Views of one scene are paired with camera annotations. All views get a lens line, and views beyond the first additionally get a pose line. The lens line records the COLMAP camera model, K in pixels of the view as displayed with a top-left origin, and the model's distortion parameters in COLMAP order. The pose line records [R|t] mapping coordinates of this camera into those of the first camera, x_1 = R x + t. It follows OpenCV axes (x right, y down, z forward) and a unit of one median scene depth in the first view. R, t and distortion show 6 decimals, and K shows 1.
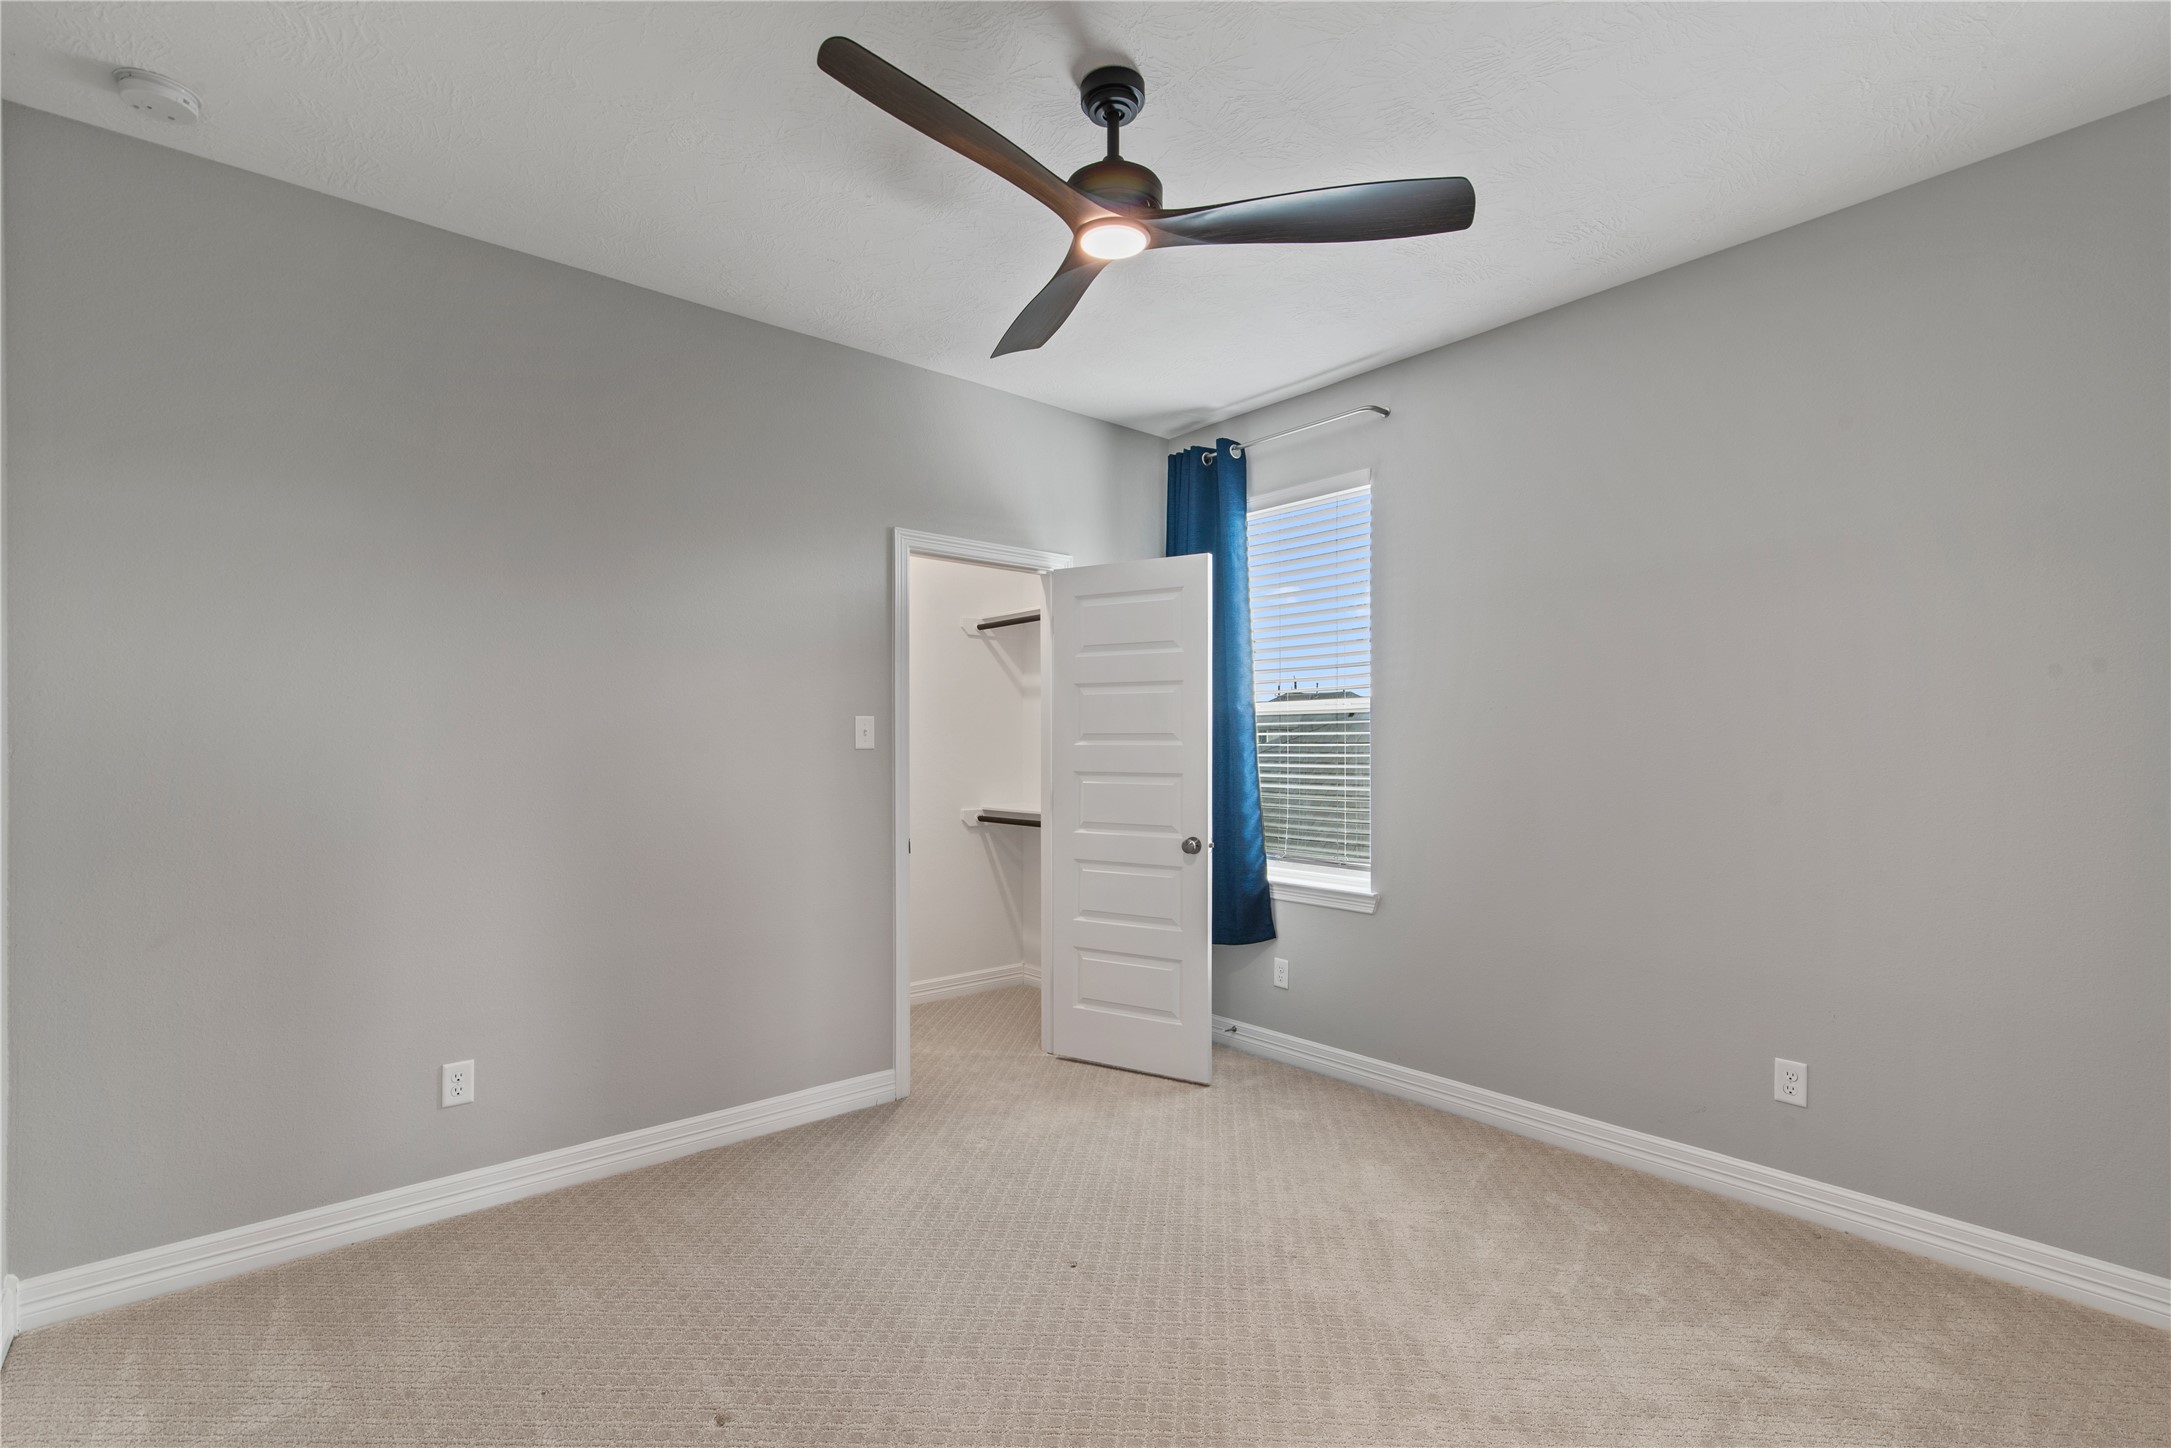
lens RADIAL K [[984.5, 0, 1084.9], [0, 984.5, 744.7], [0, 0, 1]] dist [0.020292, -0.003278]
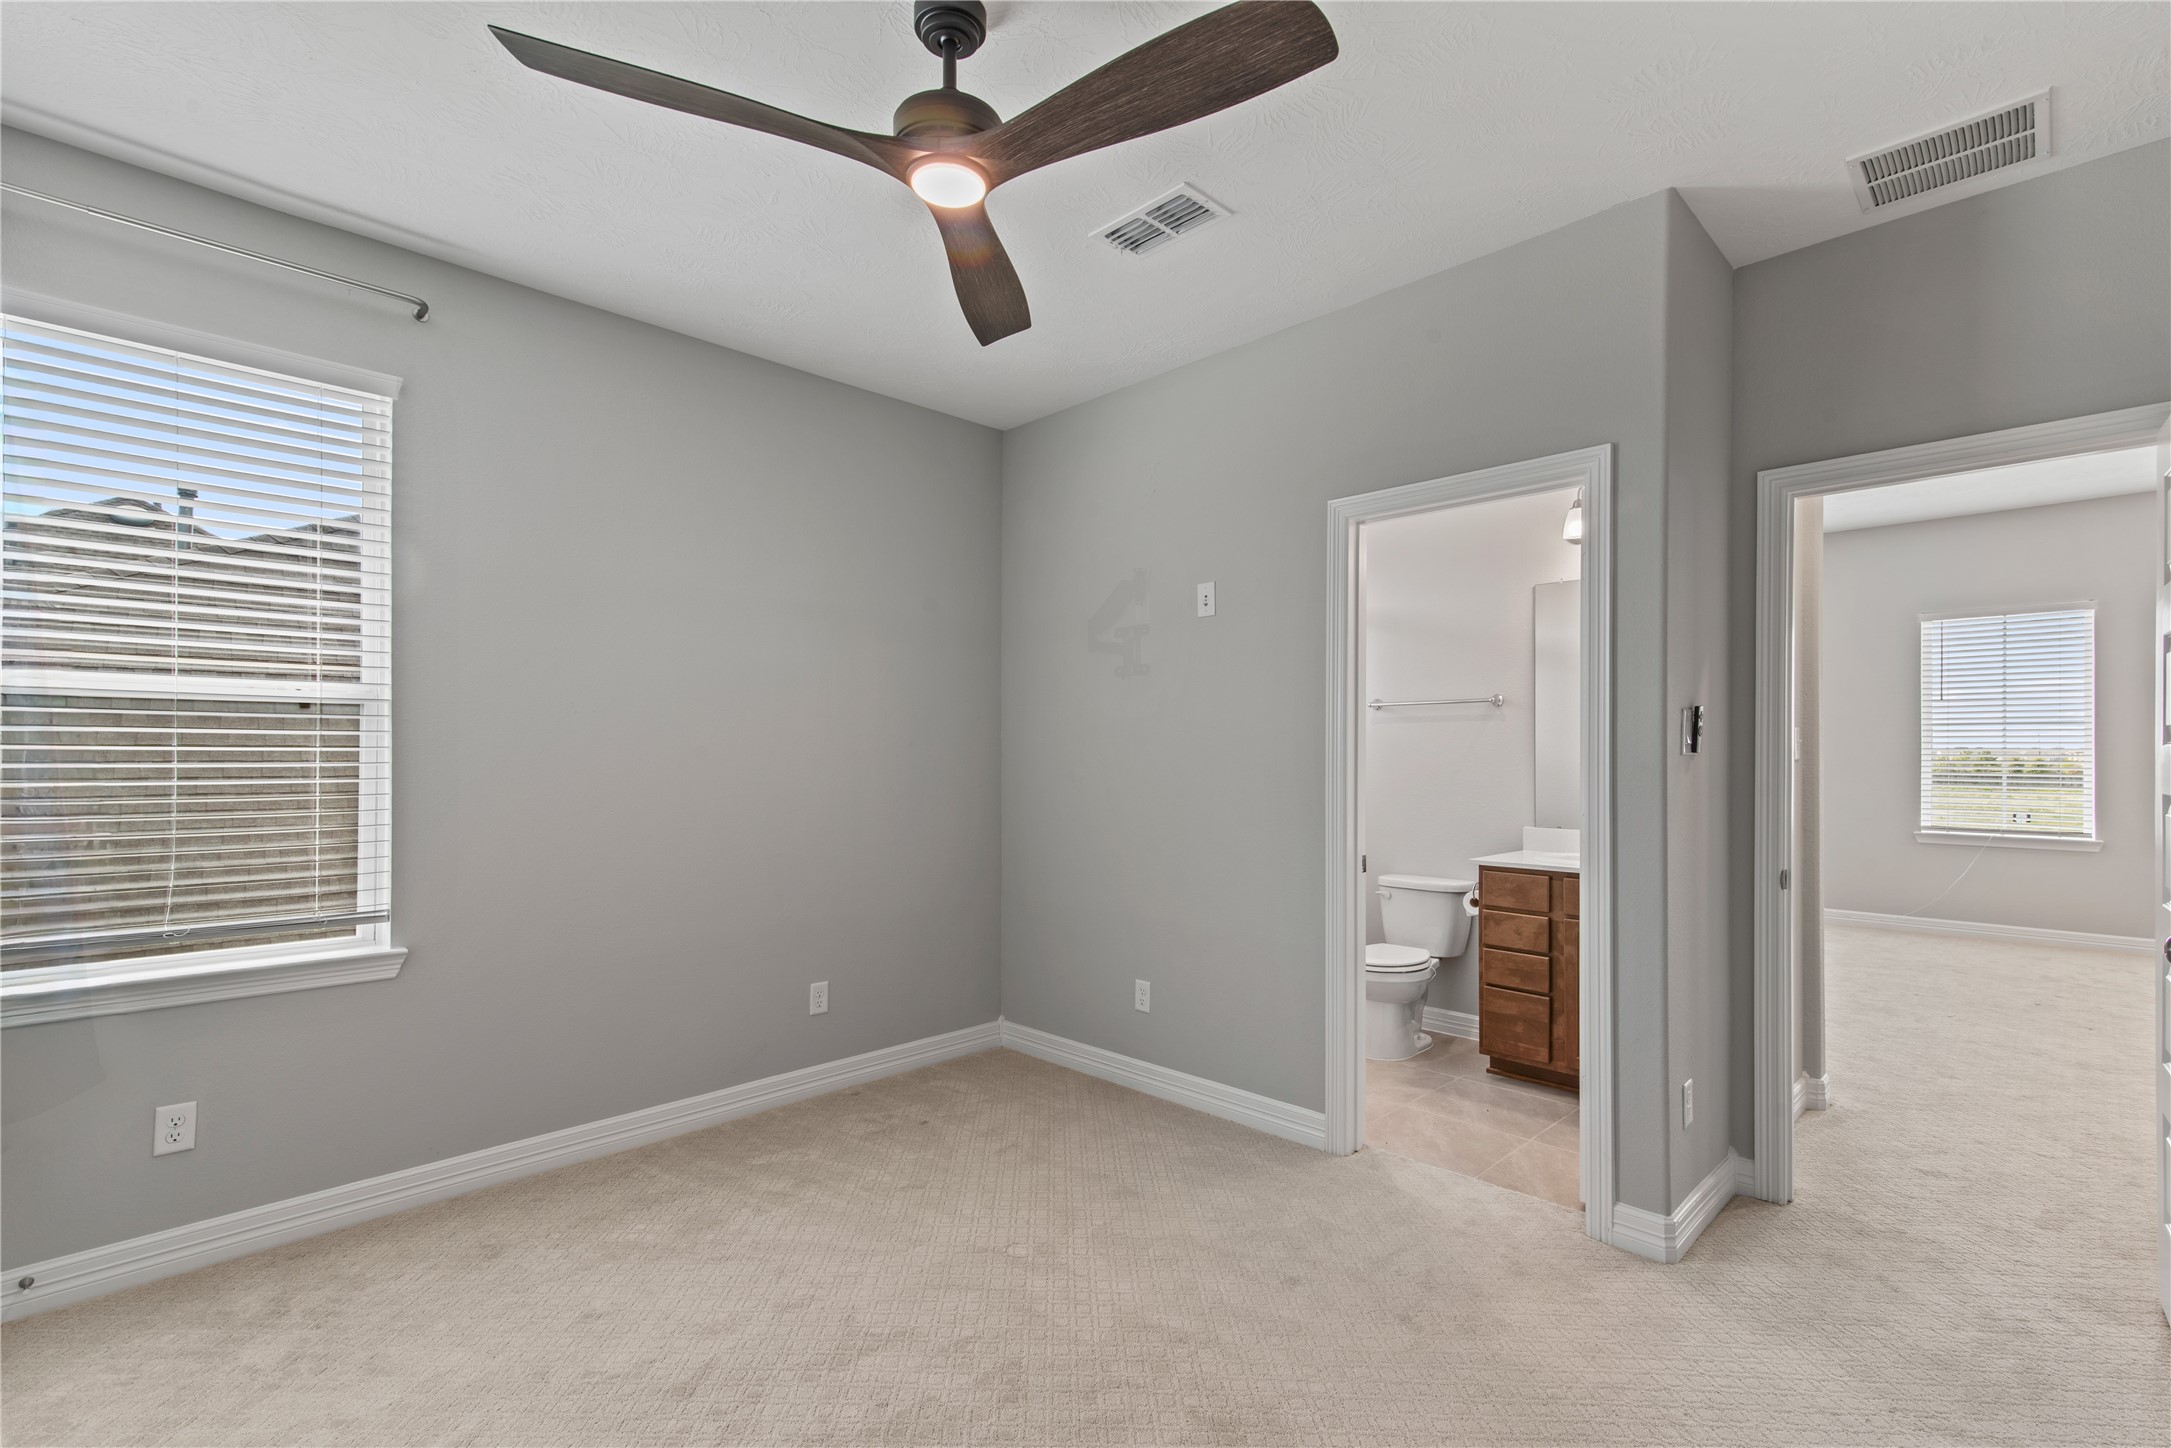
lens RADIAL K [[984.5, 0, 1081.9], [0, 984.5, 740.2], [0, 0, 1]] dist [0.020292, -0.003278]
pose [[-0.083754, 0.014148, 0.996386, -0.557079], [-0.008660, 0.999851, -0.014925, -0.000954], [-0.996449, -0.009879, -0.083619, 0.610968]]
